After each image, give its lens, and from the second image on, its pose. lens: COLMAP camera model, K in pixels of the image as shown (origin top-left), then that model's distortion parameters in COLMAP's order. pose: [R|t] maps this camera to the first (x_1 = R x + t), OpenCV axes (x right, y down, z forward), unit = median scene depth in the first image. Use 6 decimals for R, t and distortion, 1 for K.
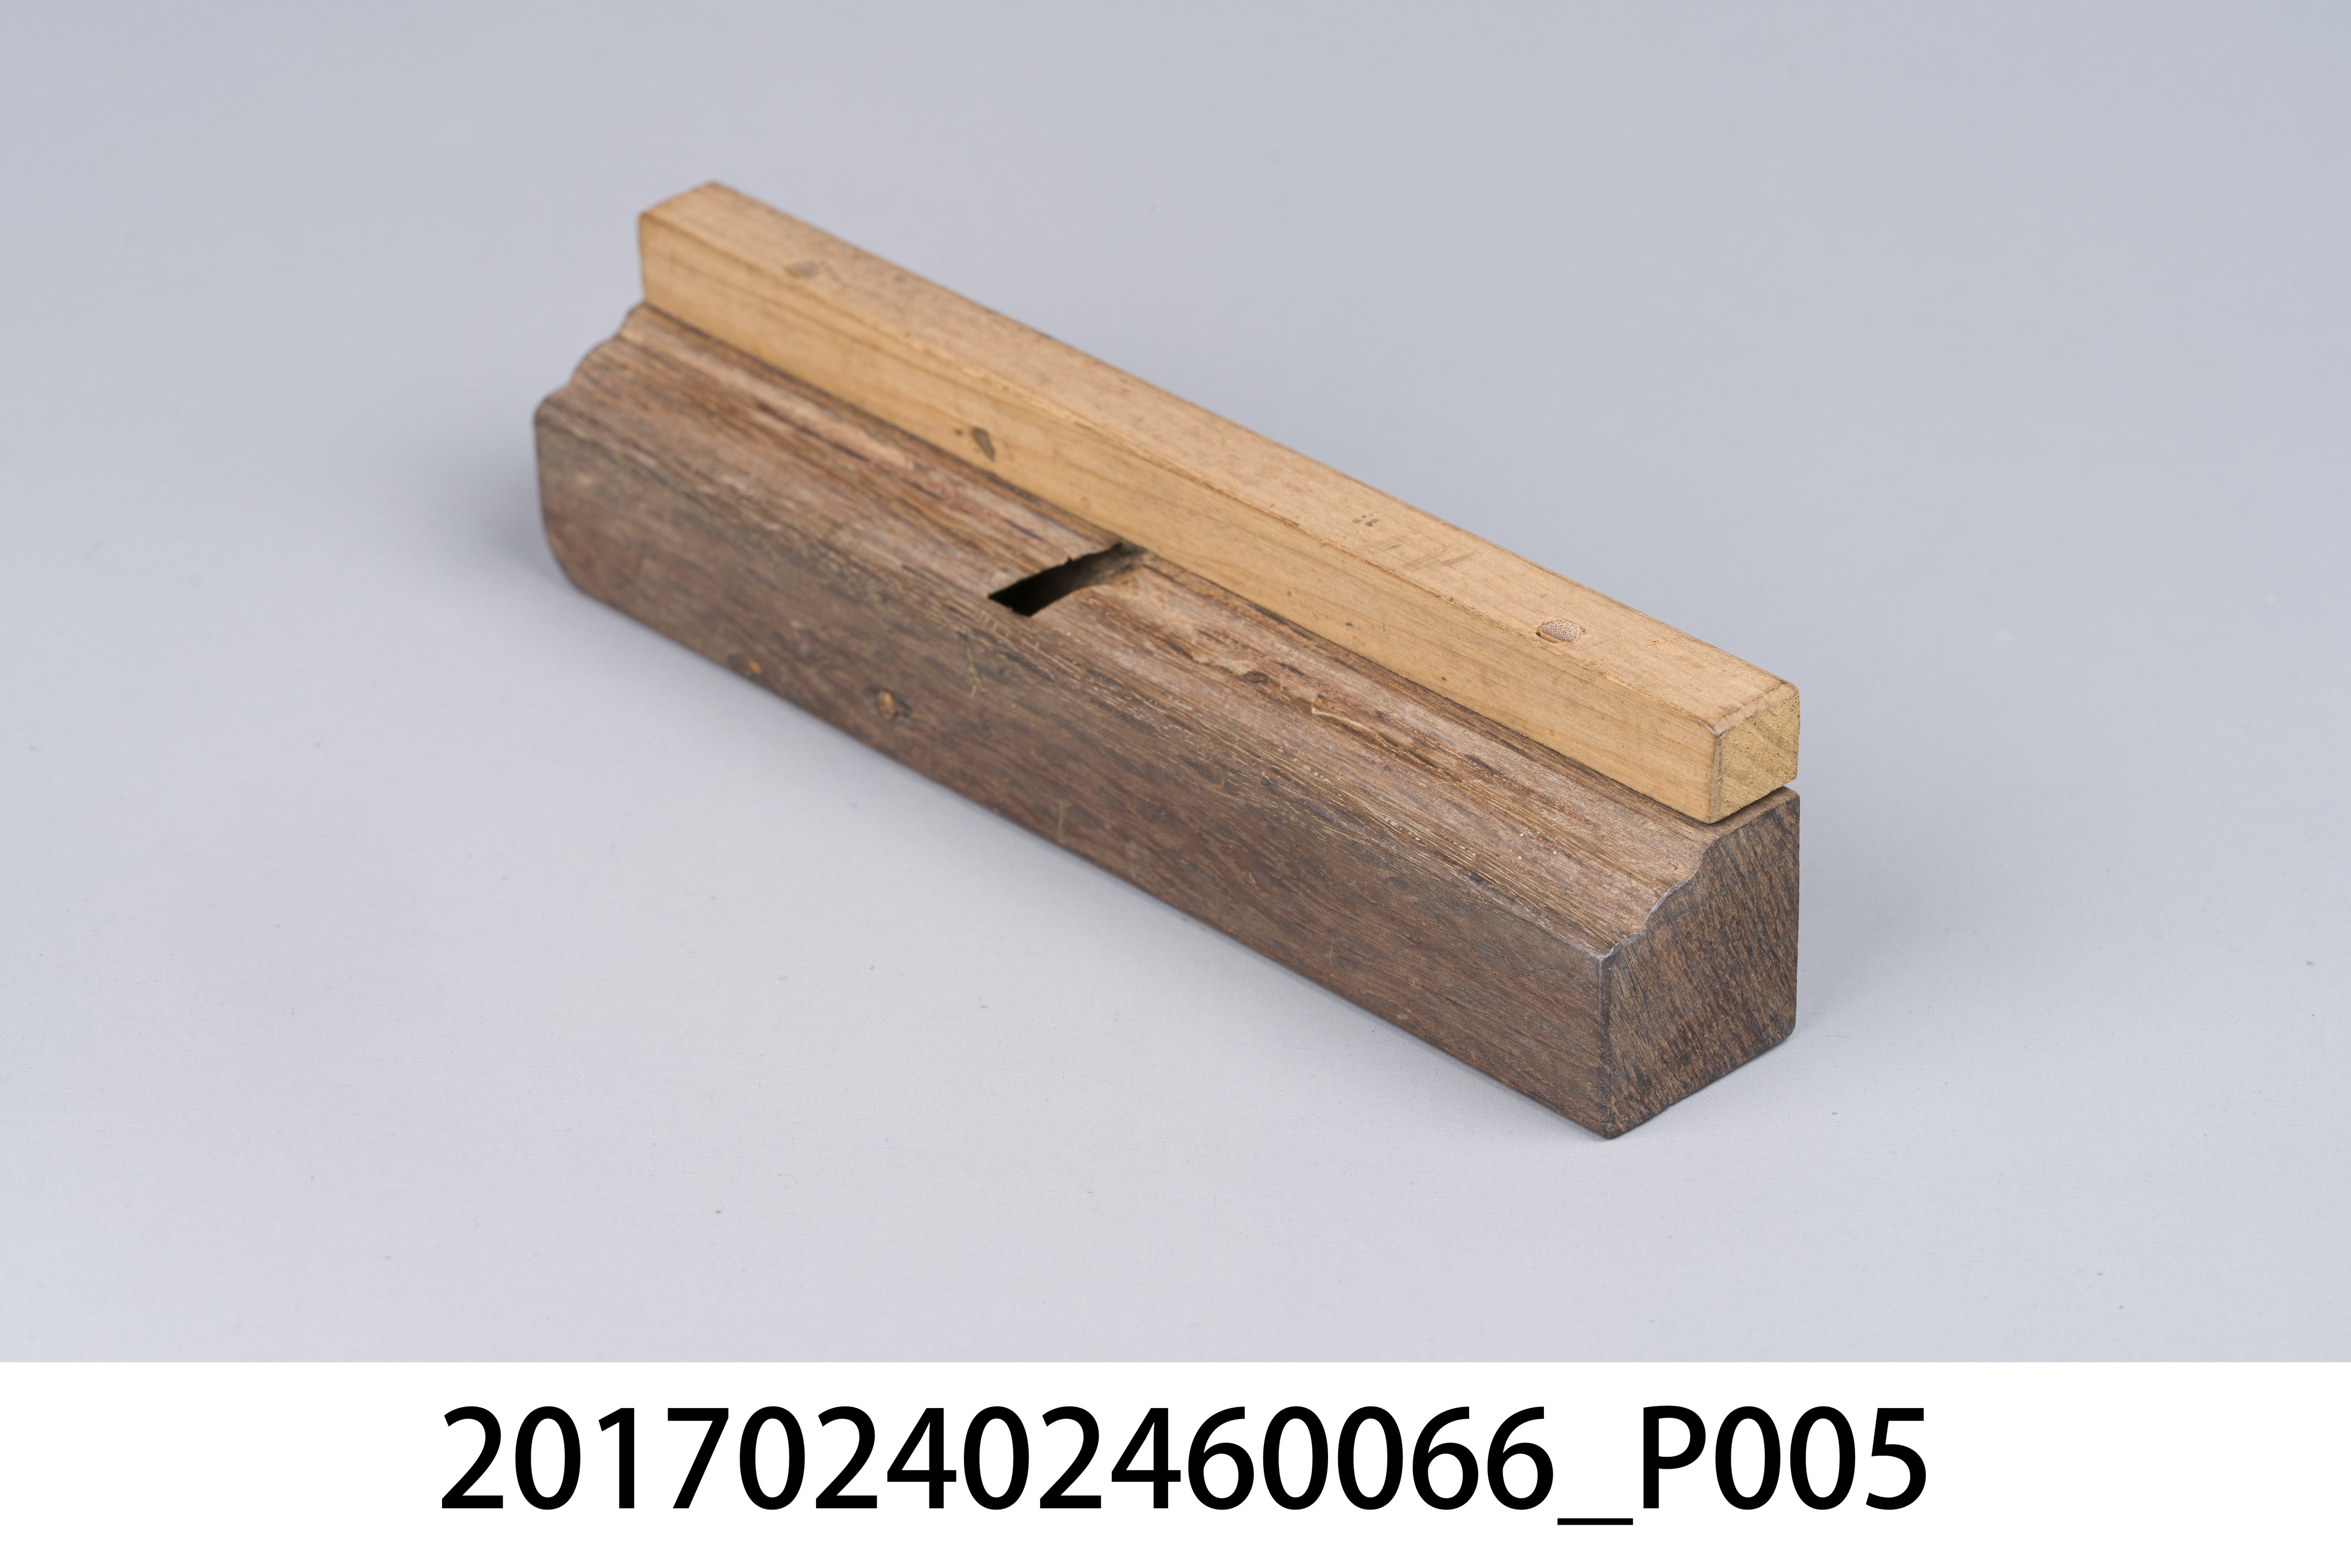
lens RADIAL K [[7060.8, 0, 1175.5], [0, 7060.8, 784.0], [0, 0, 1]] dist [-0.127530, -0.597125]
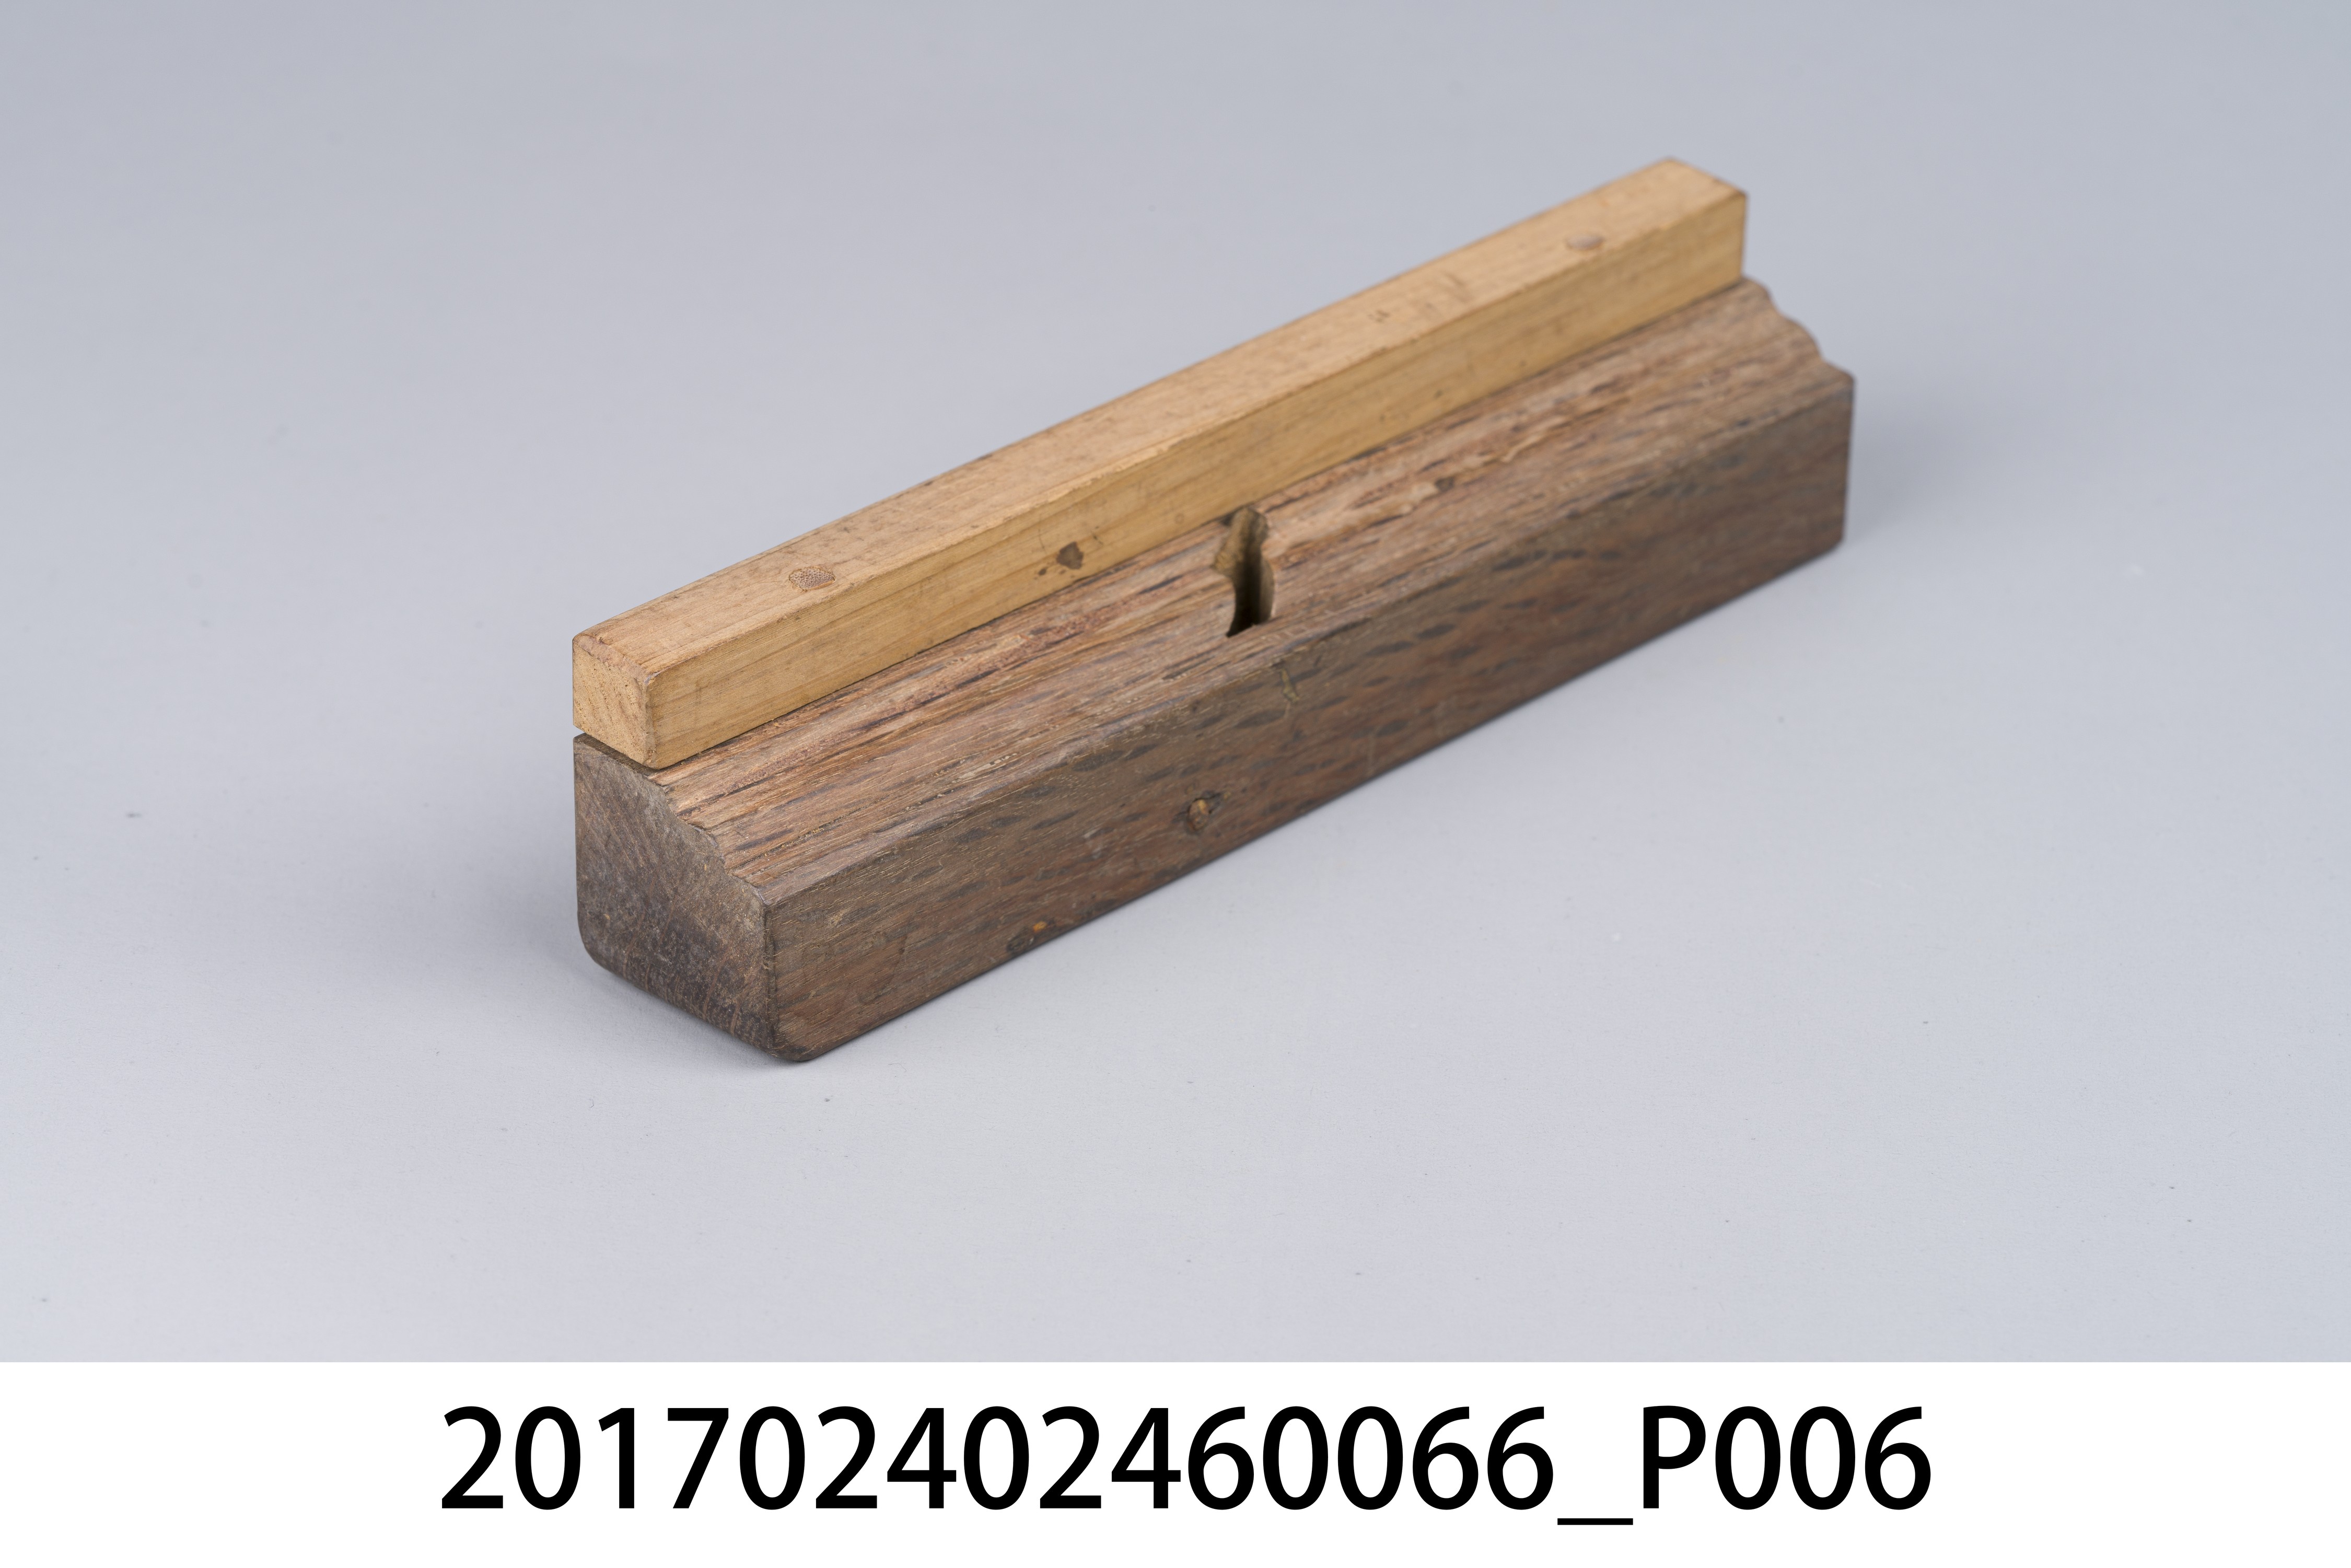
lens RADIAL K [[7060.8, 0, 1175.5], [0, 7060.8, 784.0], [0, 0, 1]] dist [-0.127530, -0.597125]
pose [[-0.009172, -0.497422, 0.867460, -0.908700], [0.497702, 0.750141, 0.435410, -0.452359], [-0.867300, 0.435730, 0.240688, 0.789576]]
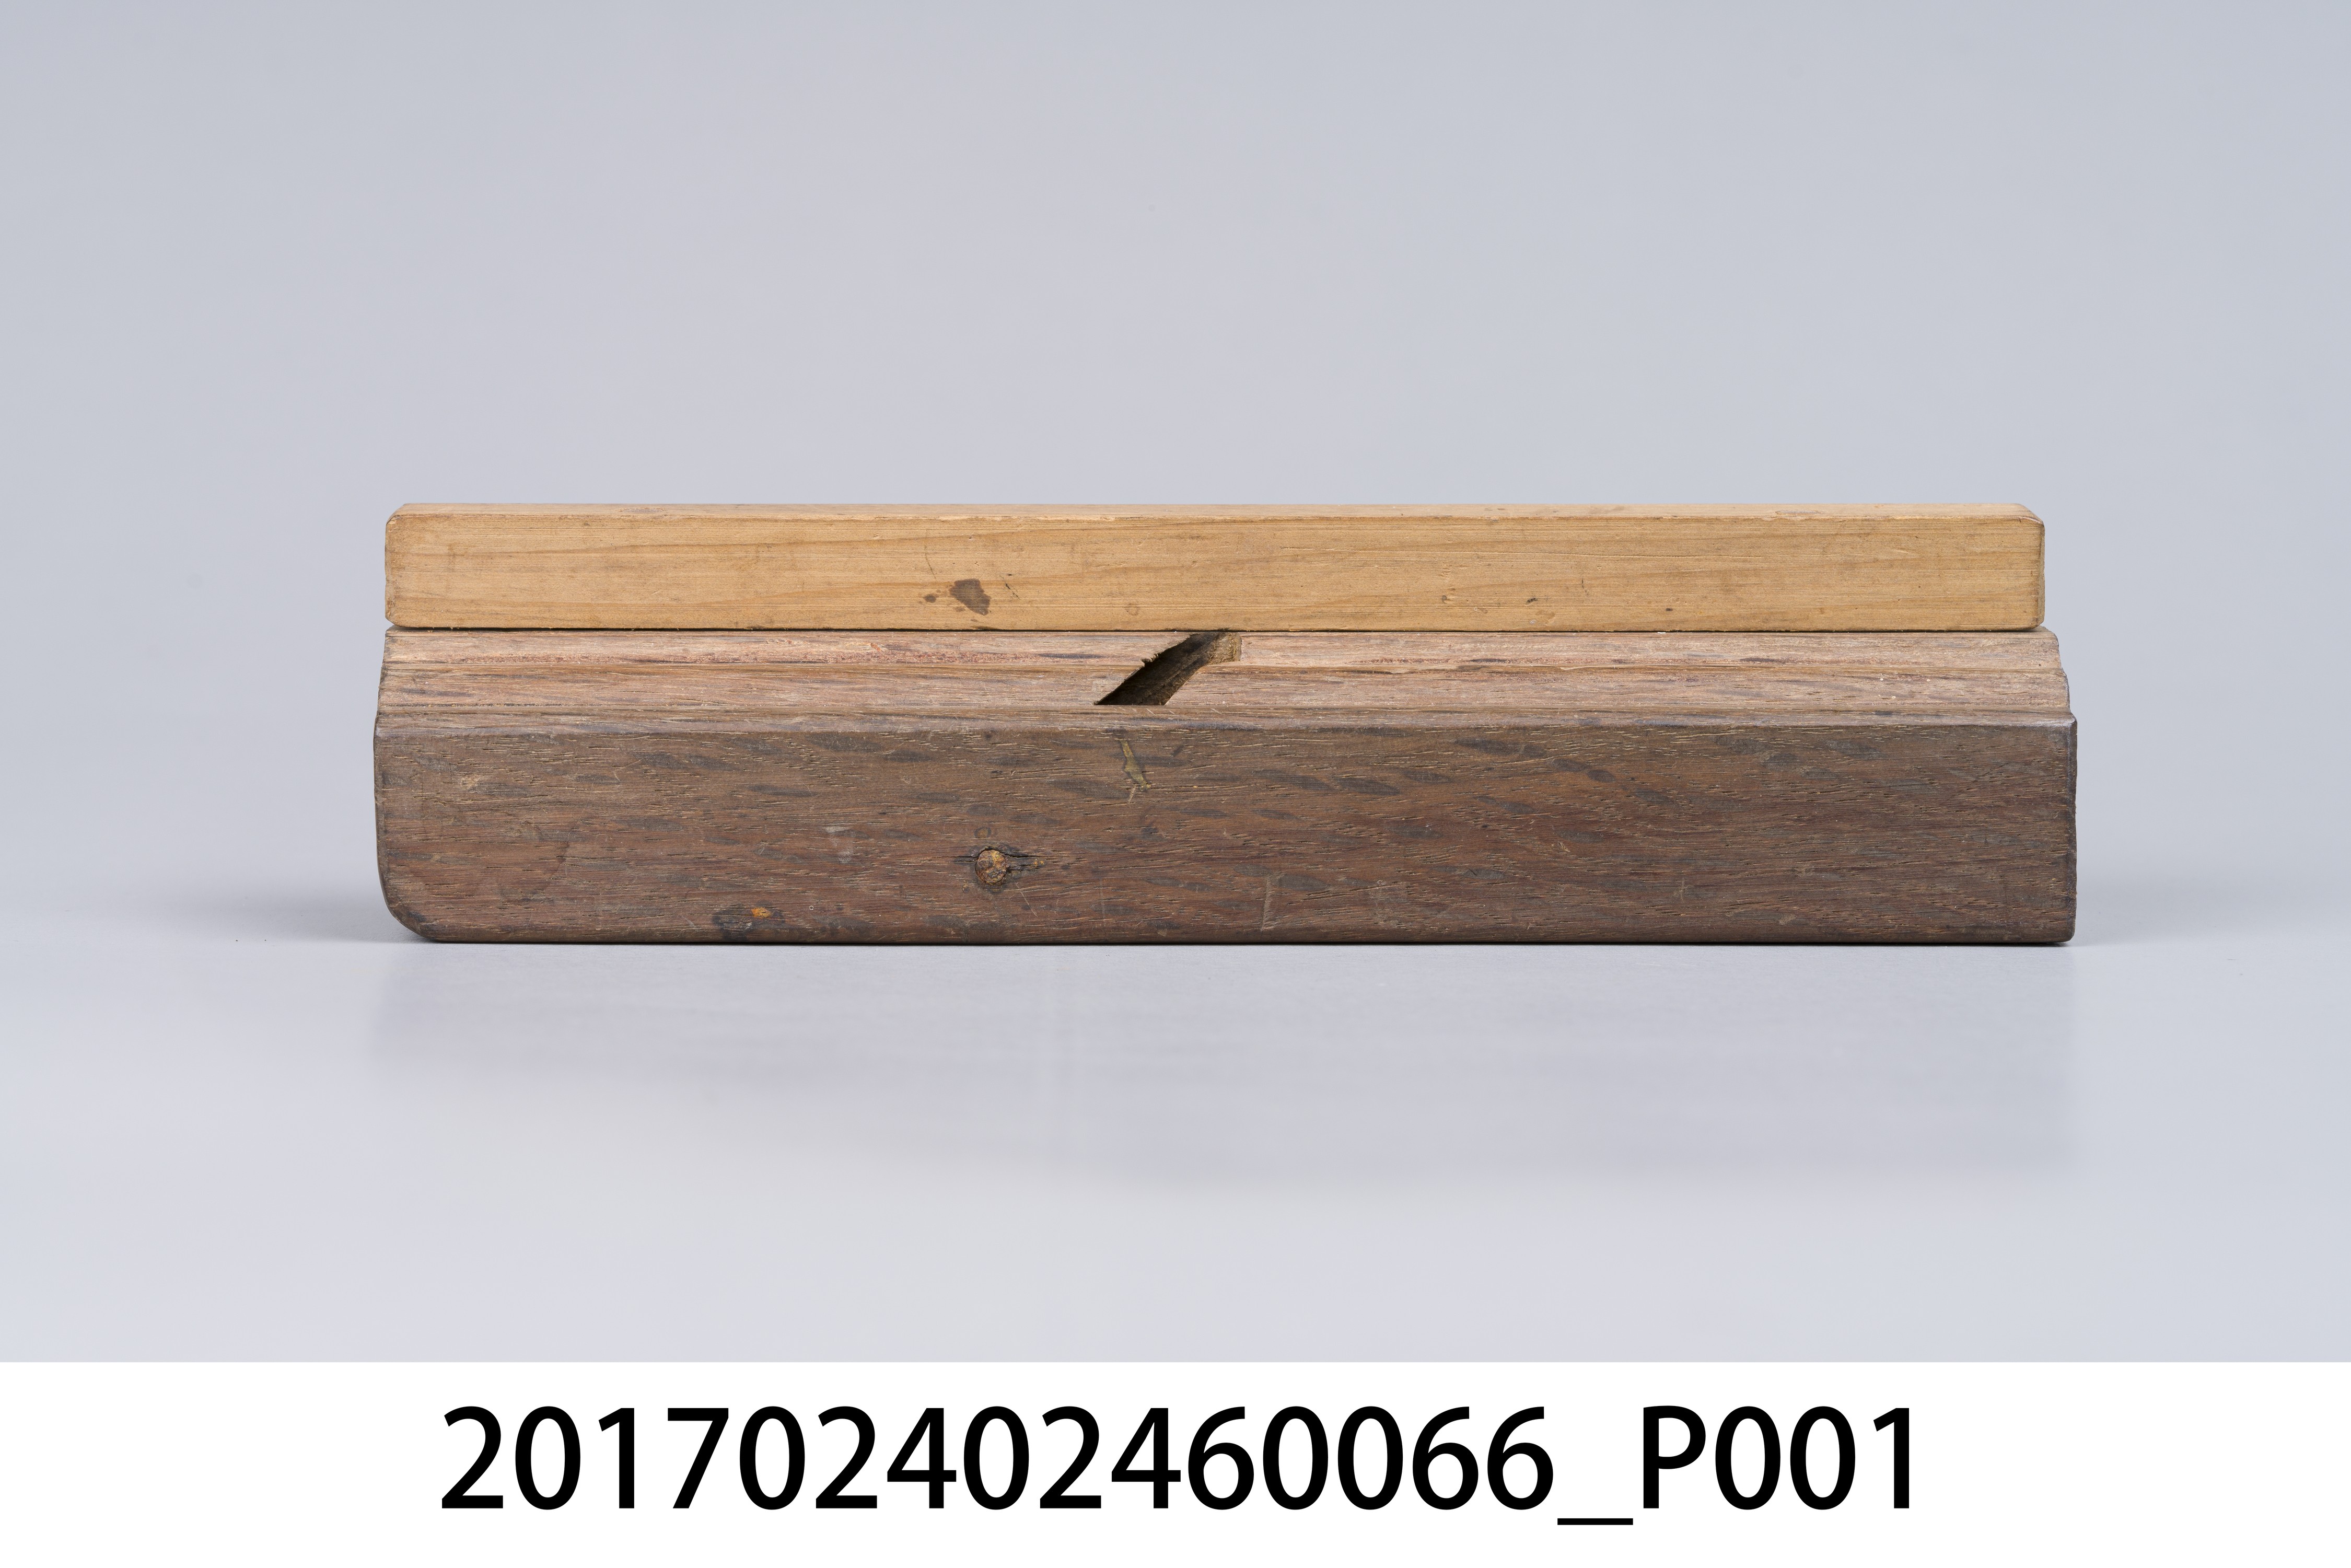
lens RADIAL K [[7060.8, 0, 1175.5], [0, 7060.8, 784.0], [0, 0, 1]] dist [-0.127530, -0.597125]
pose [[0.686402, -0.077384, 0.723094, -0.694084], [0.362630, 0.898303, -0.248095, 0.217092], [-0.630358, 0.432508, 0.644659, 0.413151]]
